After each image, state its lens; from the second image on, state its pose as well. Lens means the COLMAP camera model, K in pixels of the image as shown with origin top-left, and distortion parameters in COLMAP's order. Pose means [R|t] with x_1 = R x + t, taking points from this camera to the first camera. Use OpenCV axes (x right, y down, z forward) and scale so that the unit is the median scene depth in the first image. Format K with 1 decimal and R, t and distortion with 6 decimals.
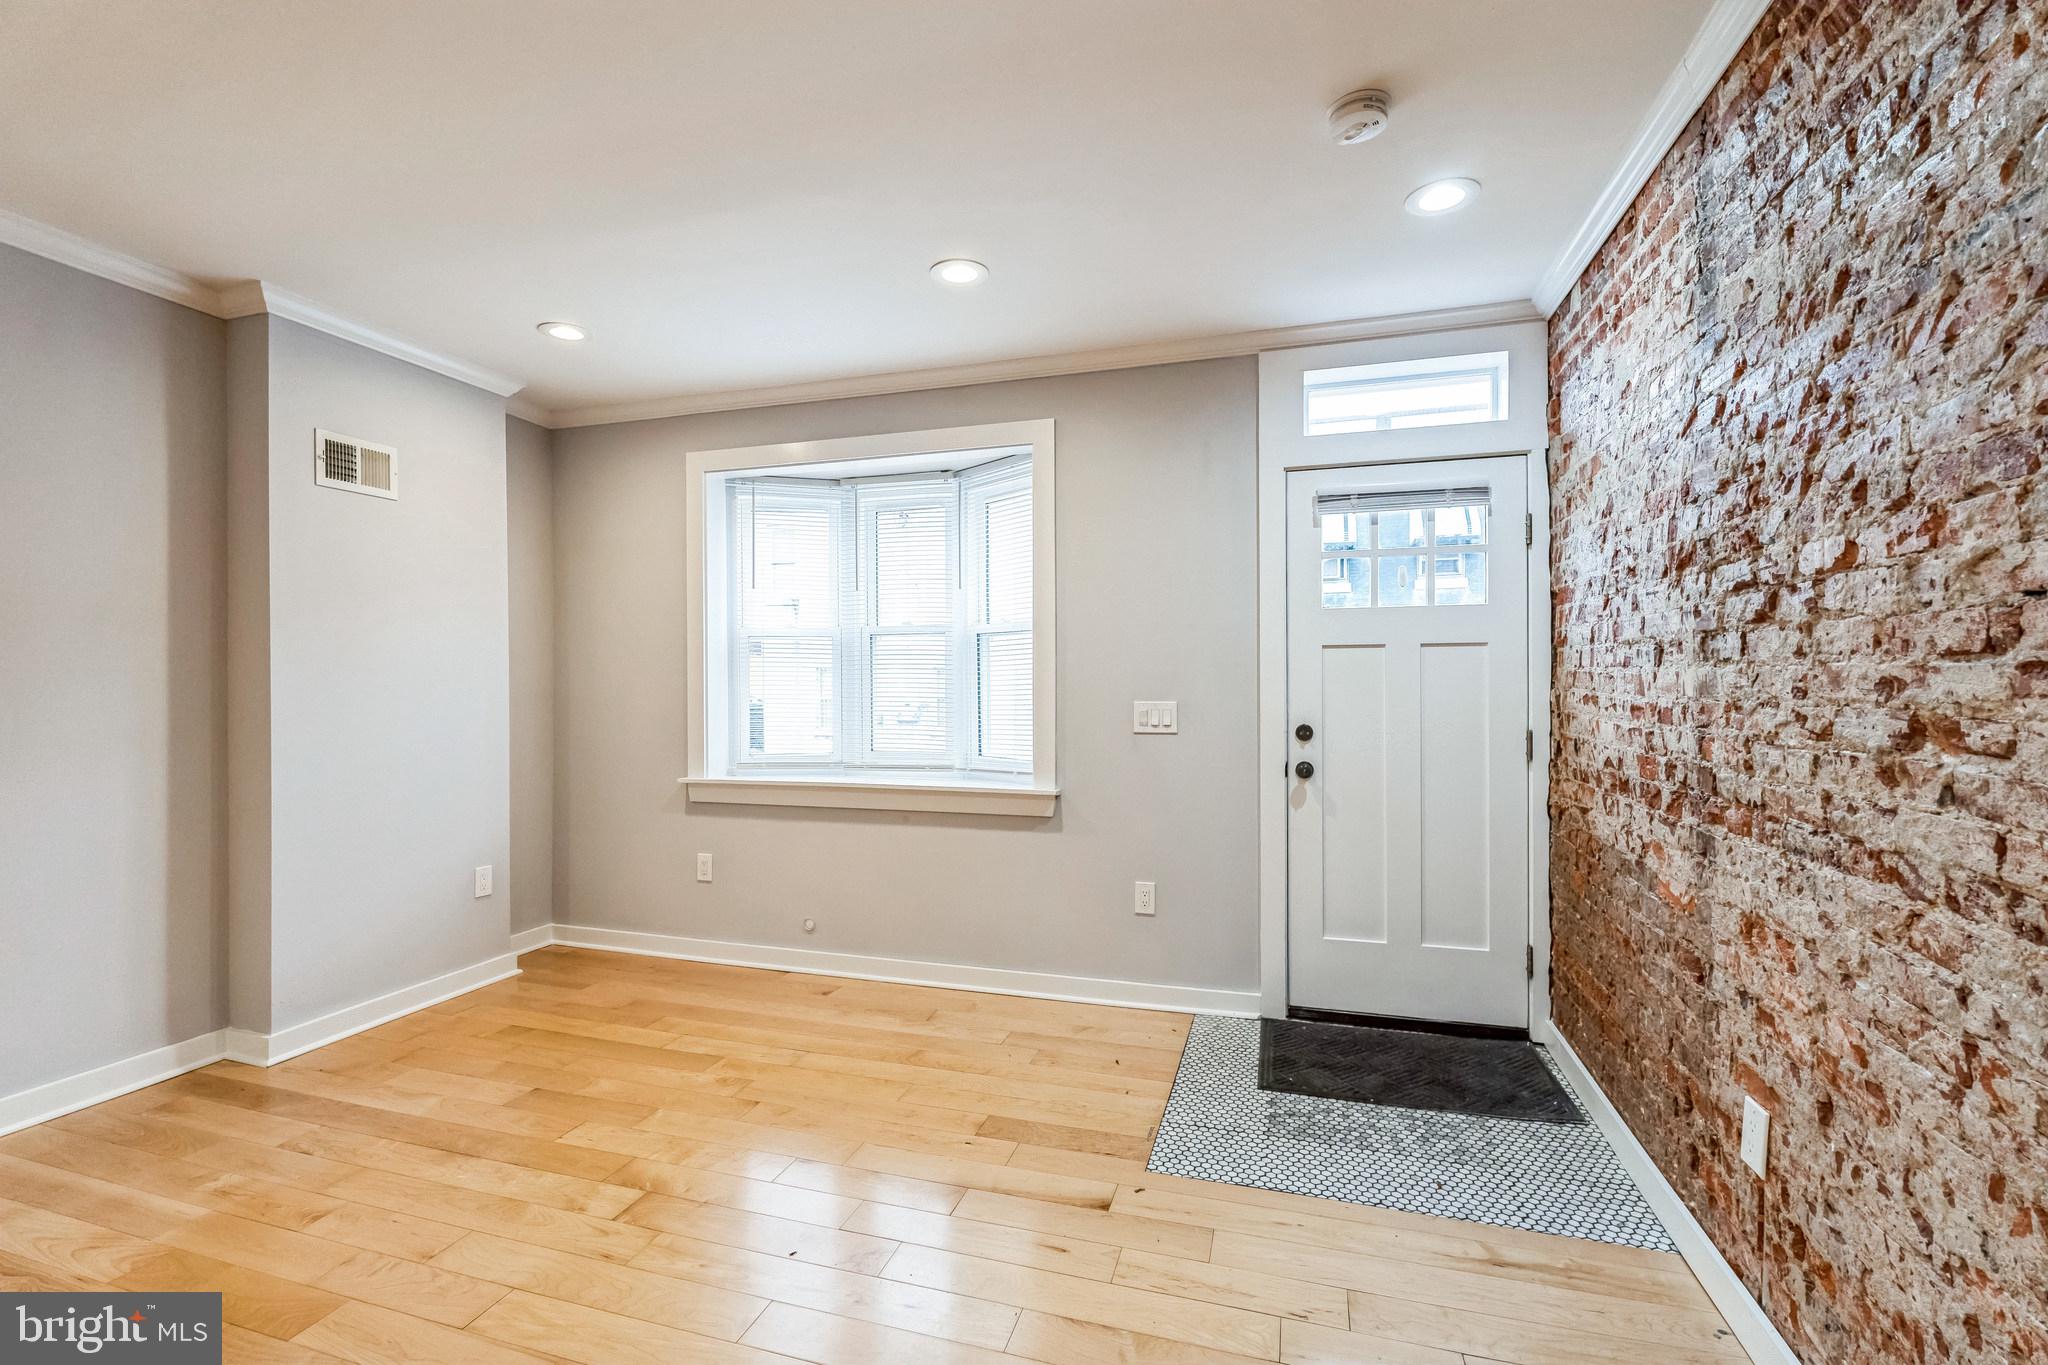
lens RADIAL K [[900.6, 0, 1020.8], [0, 900.6, 685.9], [0, 0, 1]] dist [-0.001444, 0.000146]
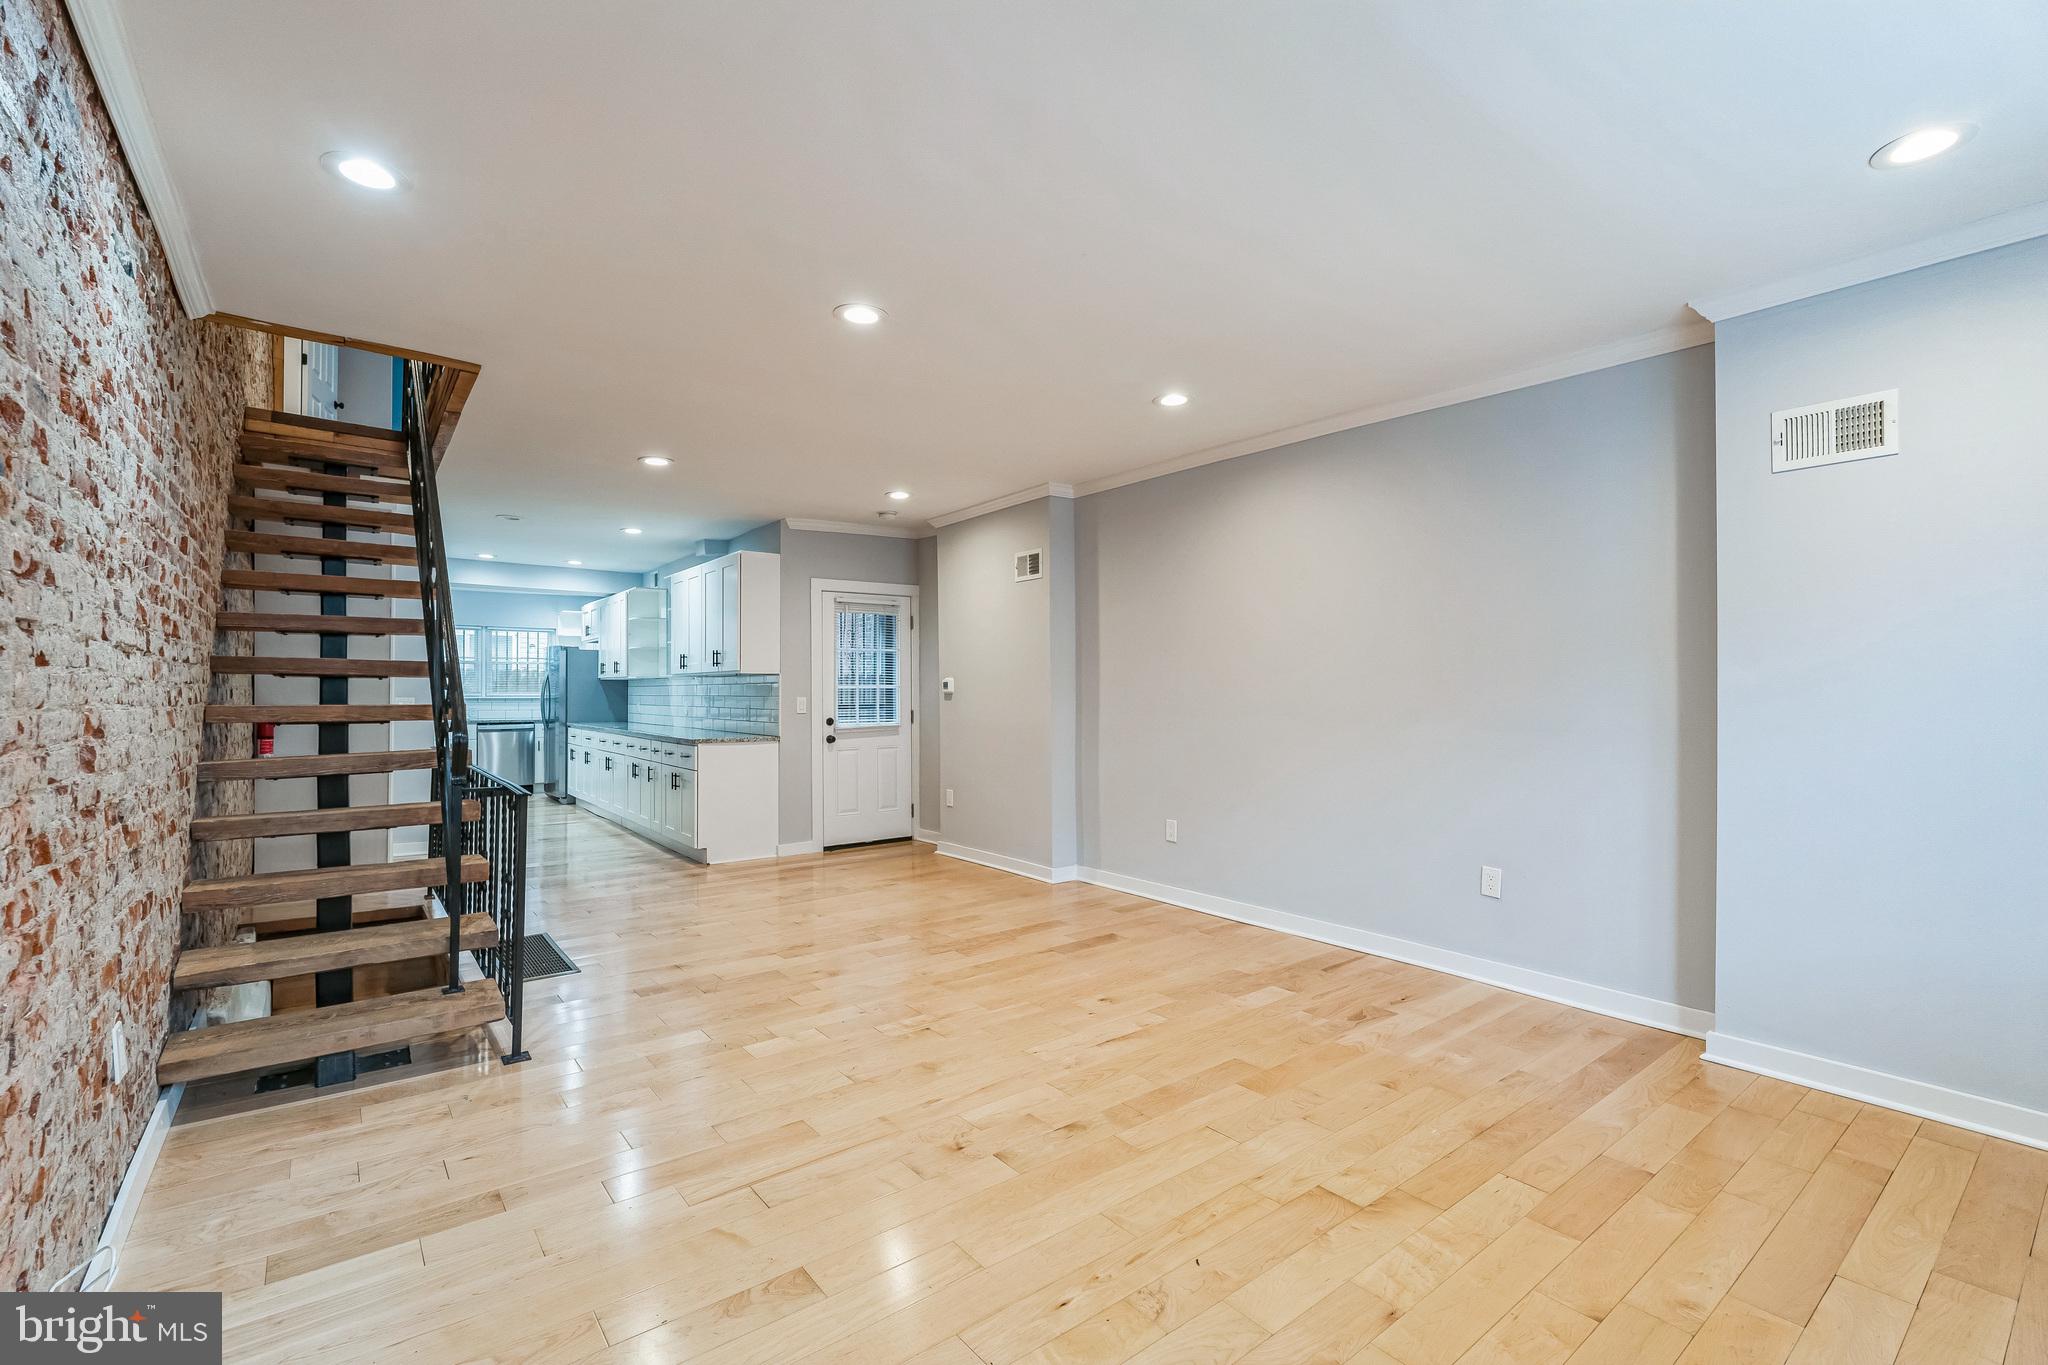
lens RADIAL K [[900.6, 0, 1020.8], [0, 900.6, 685.9], [0, 0, 1]] dist [-0.001444, 0.000146]
pose [[-0.573382, -0.001219, -0.819288, 0.534325], [0.000684, 0.999998, -0.001967, -0.002356], [0.819288, -0.001689, -0.573379, 1.119246]]
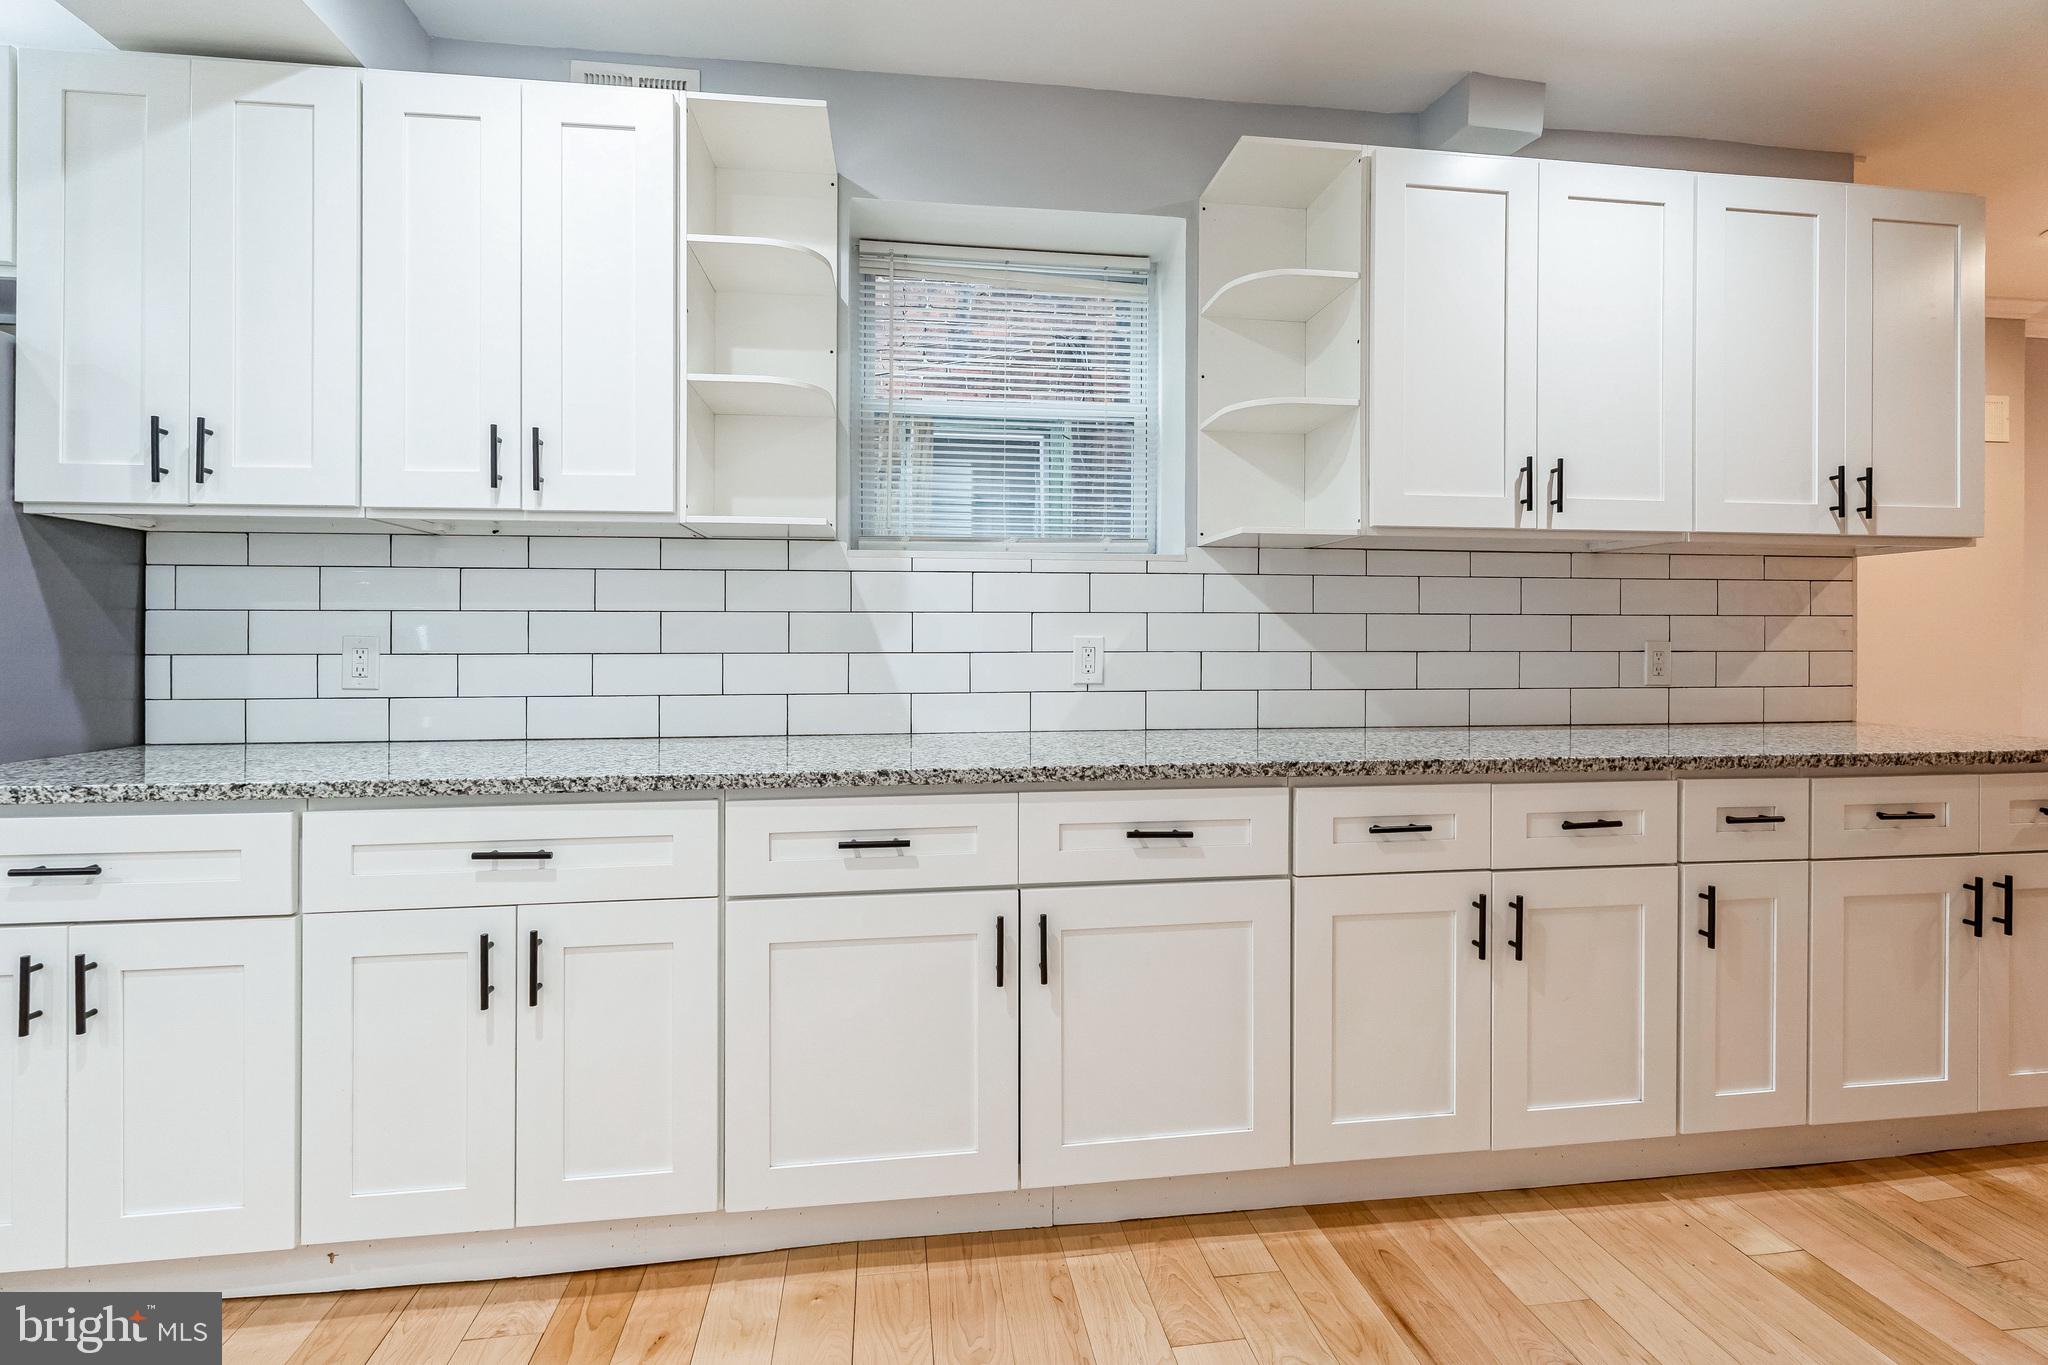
lens RADIAL K [[922.4, 0, 1027.8], [0, 922.4, 643.8], [0, 0, 1]] dist [-0.001807, -0.000283]
pose [[0.432672, 0.006610, -0.901527, -0.735910], [-0.004768, 0.999976, 0.005043, 0.054307], [0.901539, 0.002117, 0.432693, -2.361147]]
